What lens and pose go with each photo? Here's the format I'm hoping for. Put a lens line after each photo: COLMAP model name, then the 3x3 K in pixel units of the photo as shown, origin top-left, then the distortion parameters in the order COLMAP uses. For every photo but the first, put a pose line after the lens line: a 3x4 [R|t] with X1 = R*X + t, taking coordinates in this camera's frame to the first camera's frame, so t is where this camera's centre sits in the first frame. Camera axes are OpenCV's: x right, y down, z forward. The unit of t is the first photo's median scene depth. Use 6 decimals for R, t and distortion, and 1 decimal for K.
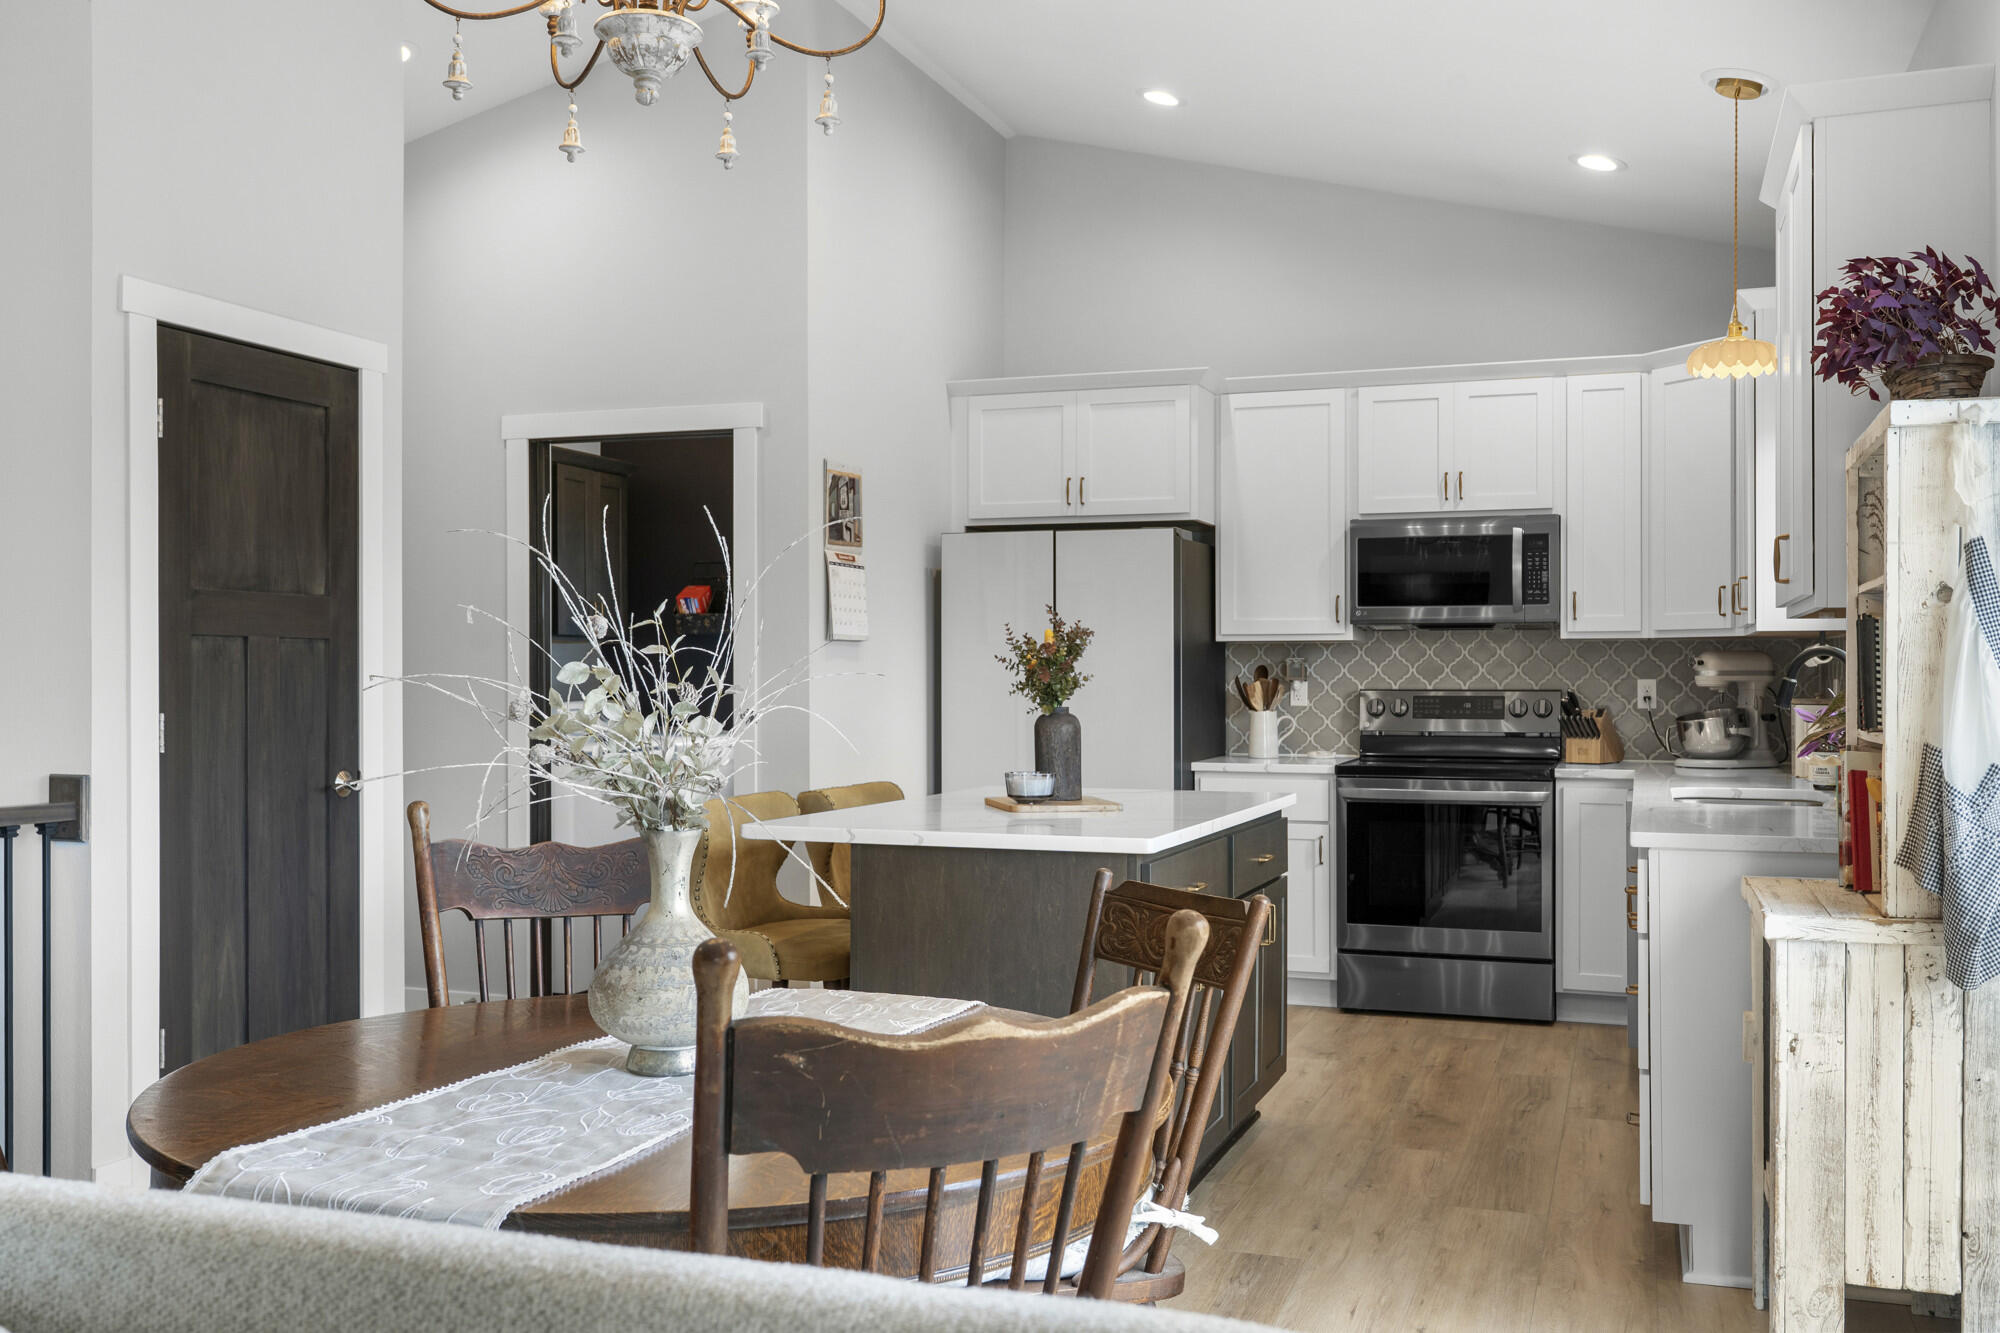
lens RADIAL K [[1819.8, 0, 995.5], [0, 1819.8, 677.4], [0, 0, 1]] dist [0.012984, 0.000000]
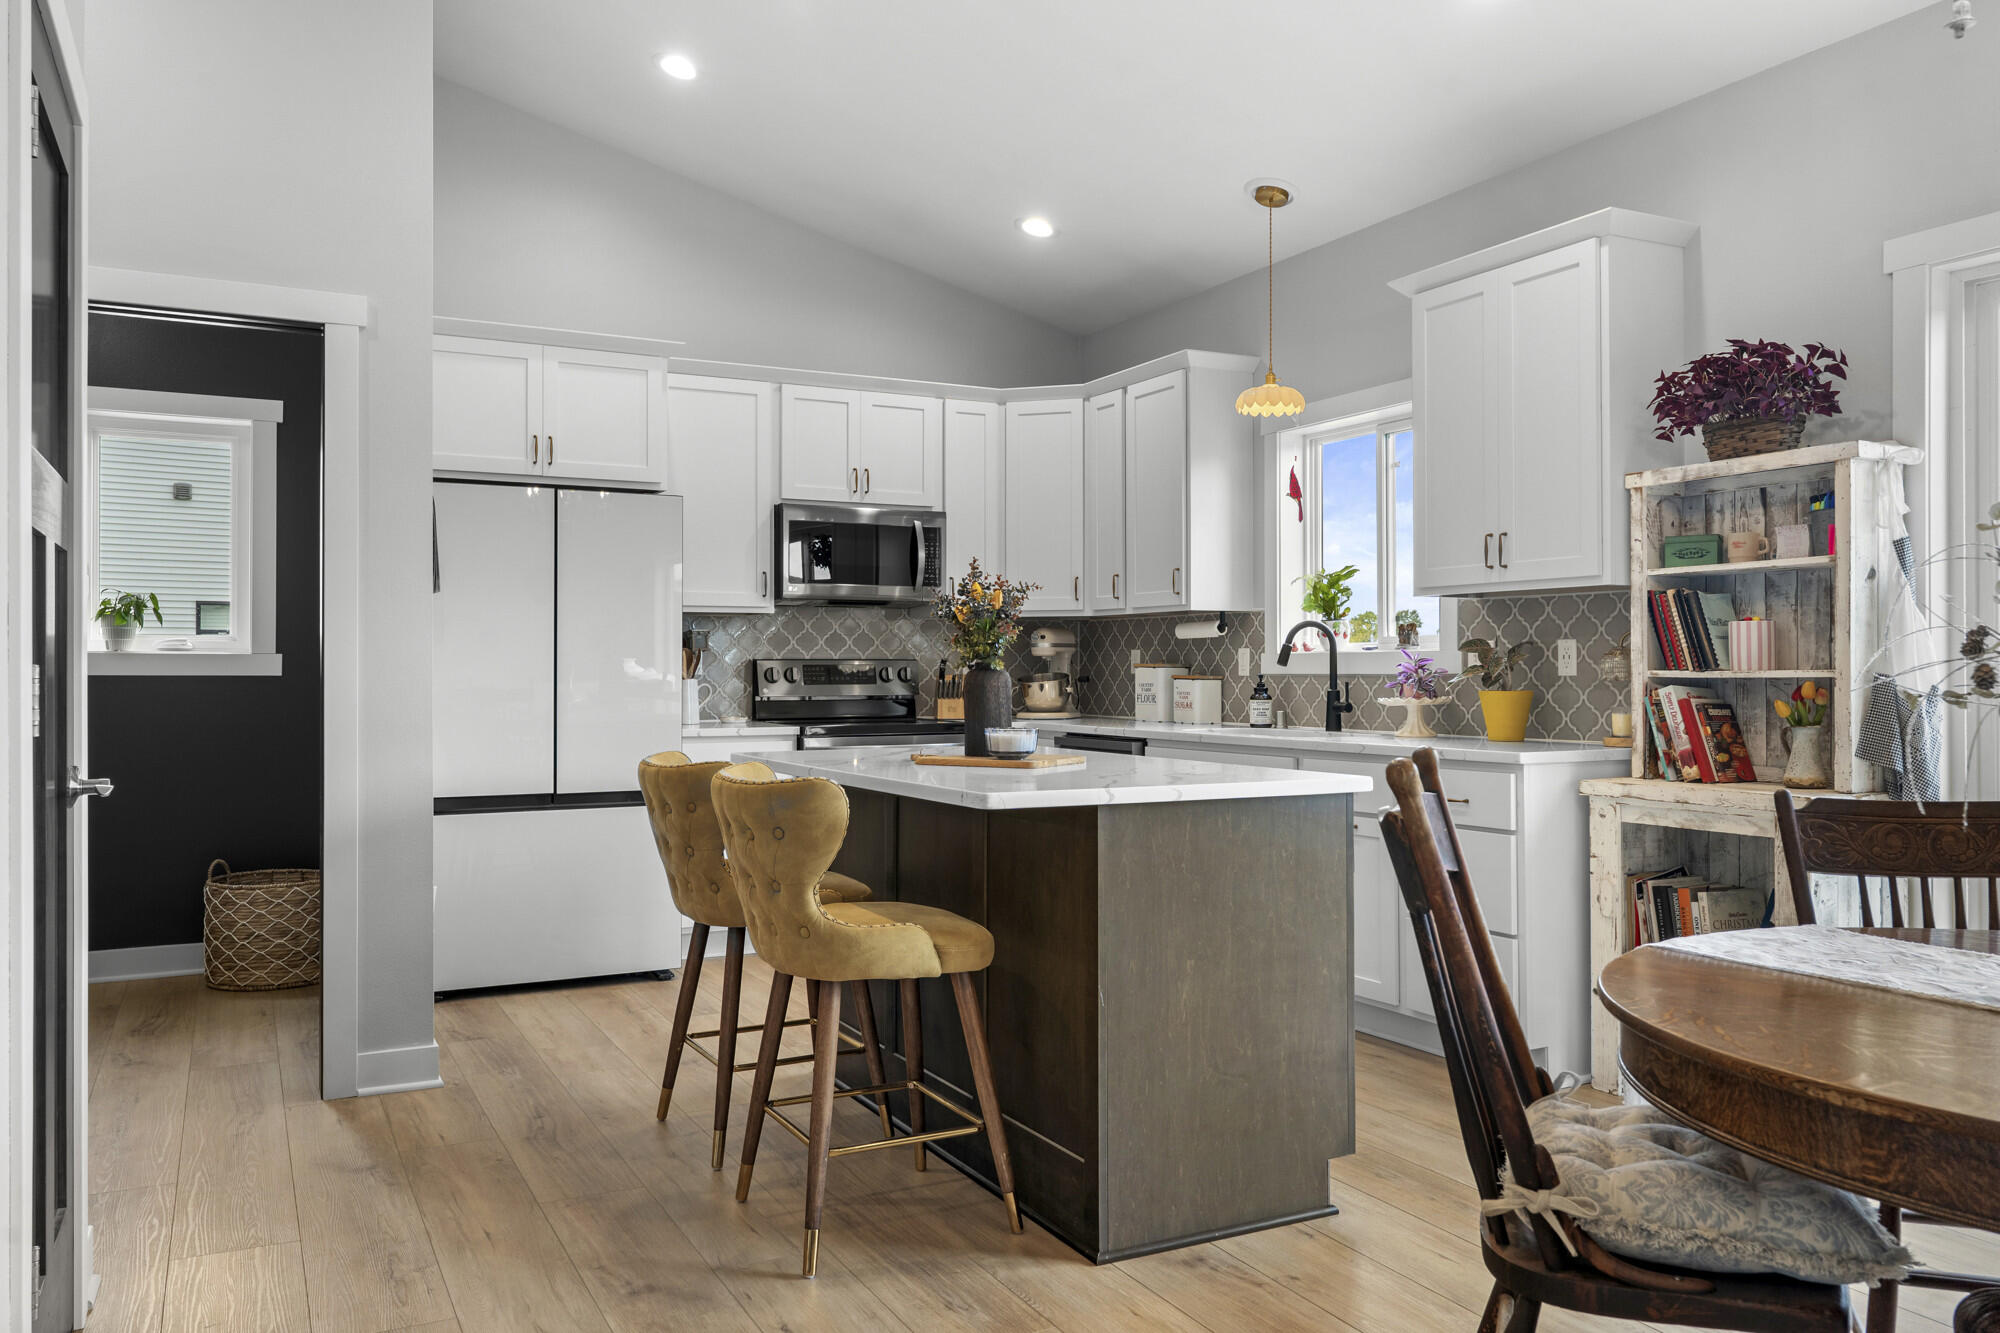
lens RADIAL K [[1471.0, 0, 992.7], [0, 1471.0, 660.1], [0, 0, 1]] dist [0.000320, 0.003055]
pose [[0.680833, 0.003209, 0.732432, -0.378757], [0.001504, 0.999982, -0.005779, 0.013601], [-0.732438, 0.005036, 0.680816, 0.315801]]
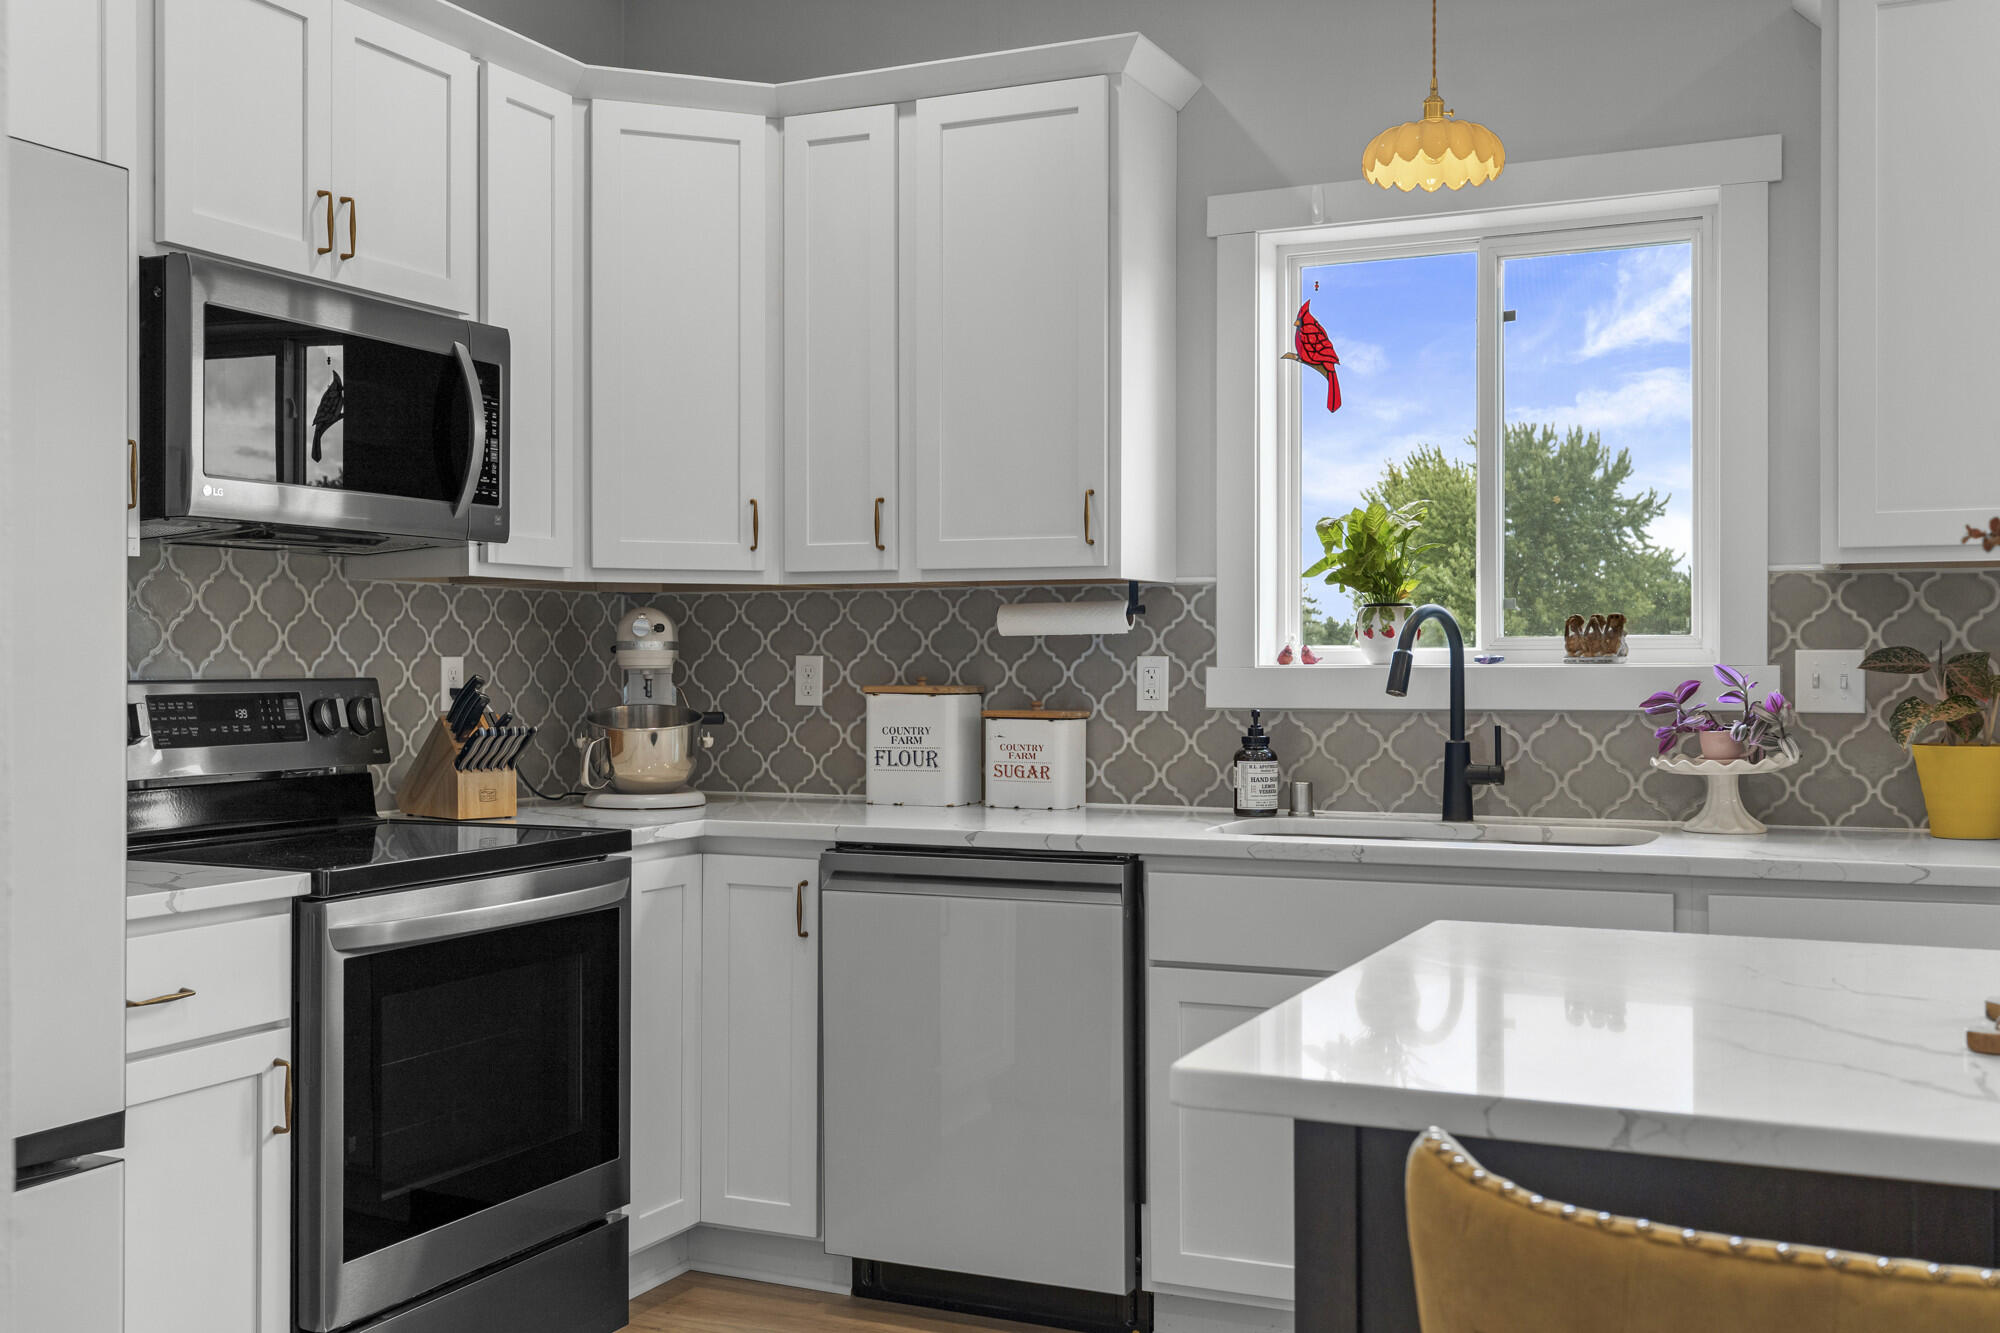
lens RADIAL K [[1975.4, 0, 992.0], [0, 1975.4, 663.5], [0, 0, 1]] dist [-0.005415, 0.000000]
pose [[0.090877, -0.001379, 0.995861, -0.223969], [0.002701, 0.999996, 0.001138, 0.002758], [-0.995858, 0.002587, 0.090881, 0.812144]]
